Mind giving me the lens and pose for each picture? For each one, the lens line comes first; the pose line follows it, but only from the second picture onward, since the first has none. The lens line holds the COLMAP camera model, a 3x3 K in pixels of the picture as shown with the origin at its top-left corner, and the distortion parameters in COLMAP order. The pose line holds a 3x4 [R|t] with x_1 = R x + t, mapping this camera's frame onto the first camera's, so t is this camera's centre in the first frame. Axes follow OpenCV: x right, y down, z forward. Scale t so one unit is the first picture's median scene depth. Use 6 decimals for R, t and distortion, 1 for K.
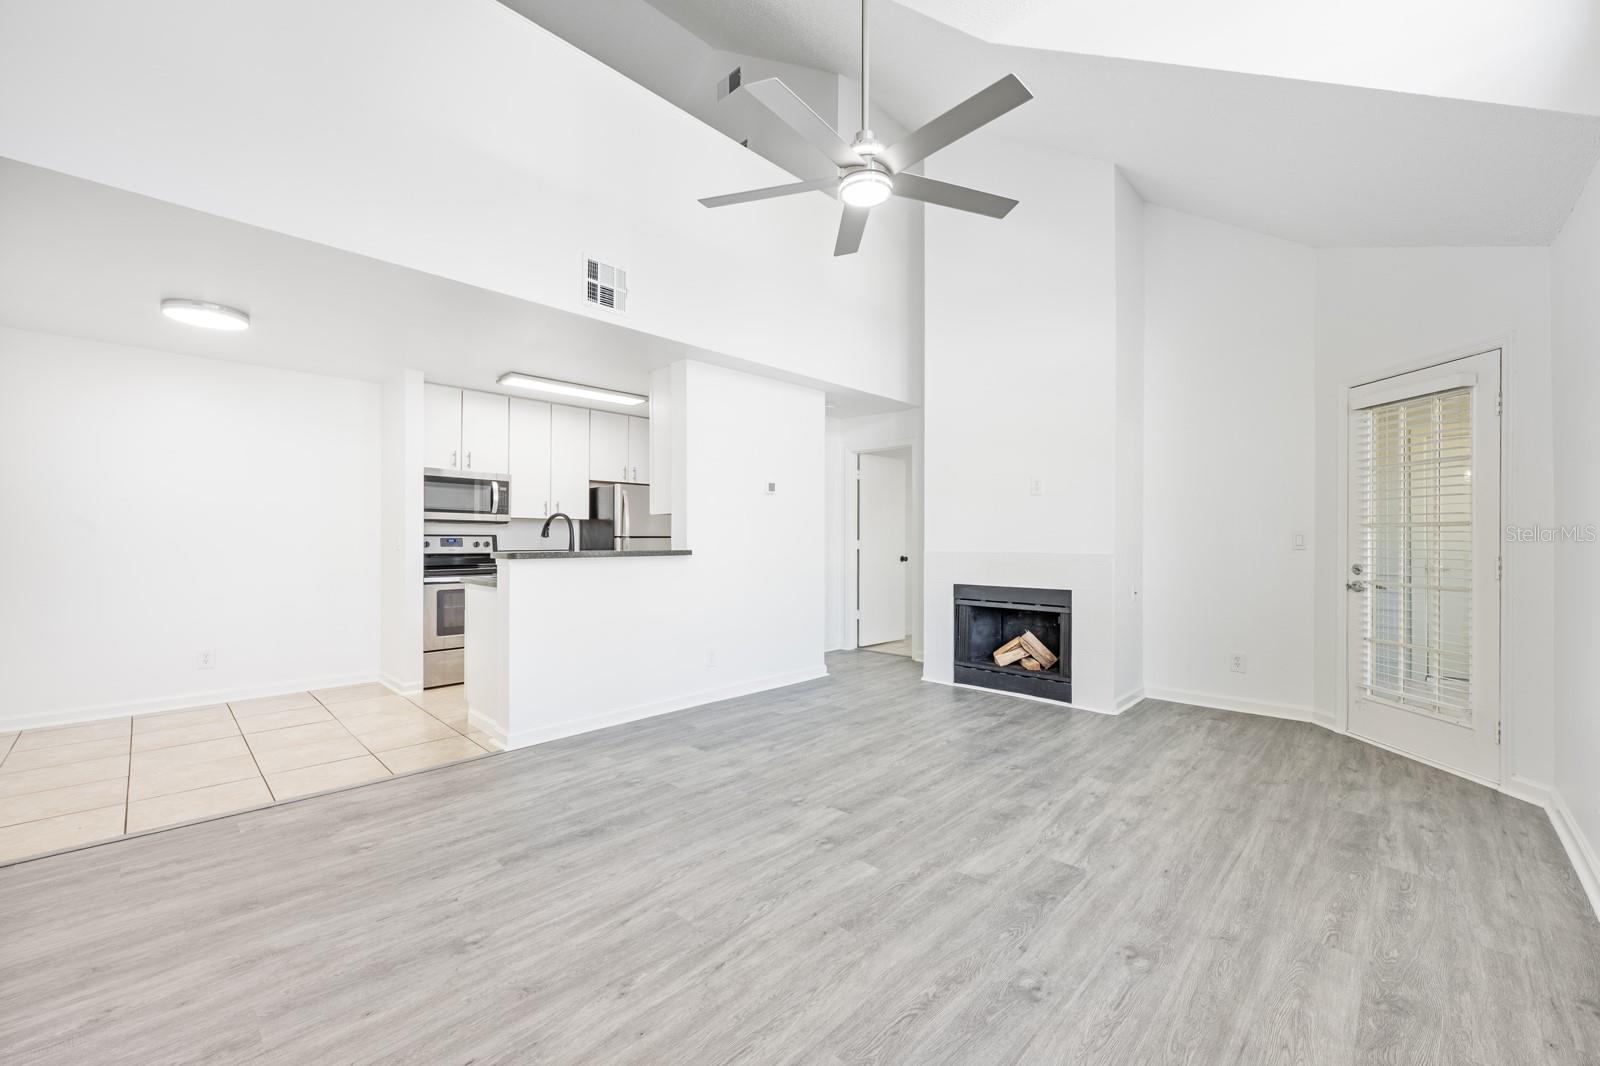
lens RADIAL K [[634.1, 0, 797.9], [0, 634.1, 537.7], [0, 0, 1]] dist [-0.002038, -0.000226]
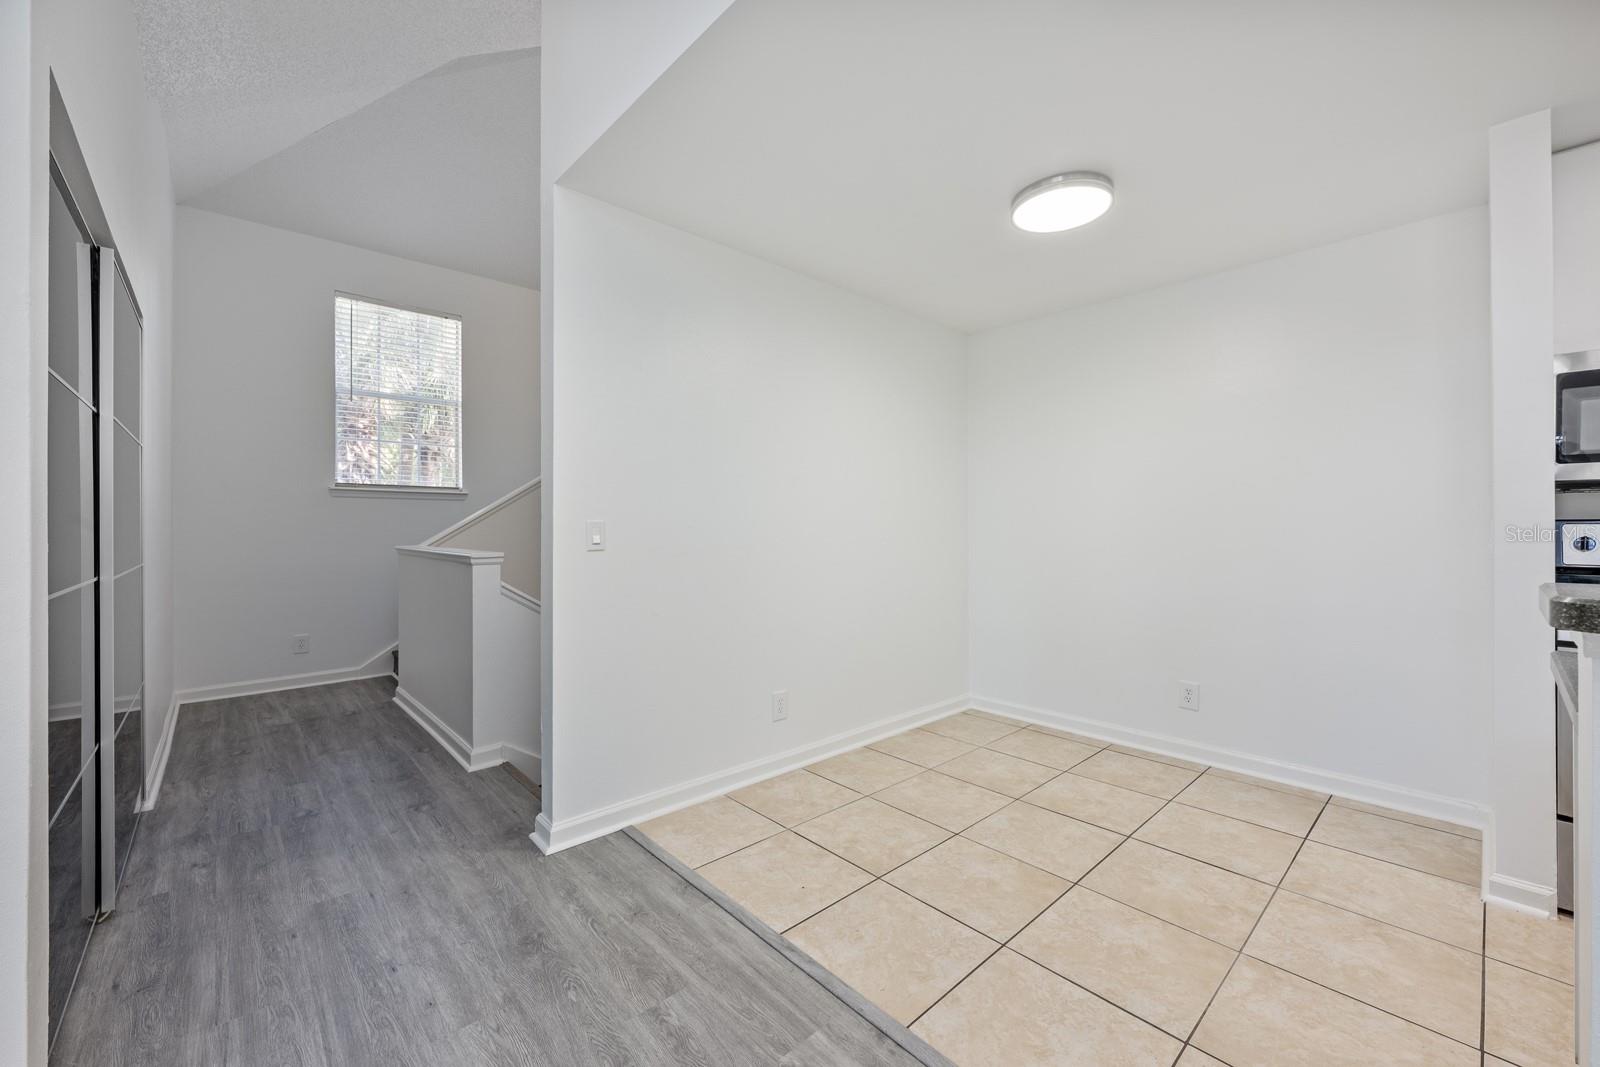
lens RADIAL K [[634.1, 0, 803.9], [0, 634.1, 524.1], [0, 0, 1]] dist [-0.002038, -0.000226]
pose [[-0.057024, -0.006536, -0.998351, -0.249167], [0.002531, 0.999974, -0.006691, -0.000734], [0.998370, -0.002908, -0.057006, 0.813419]]
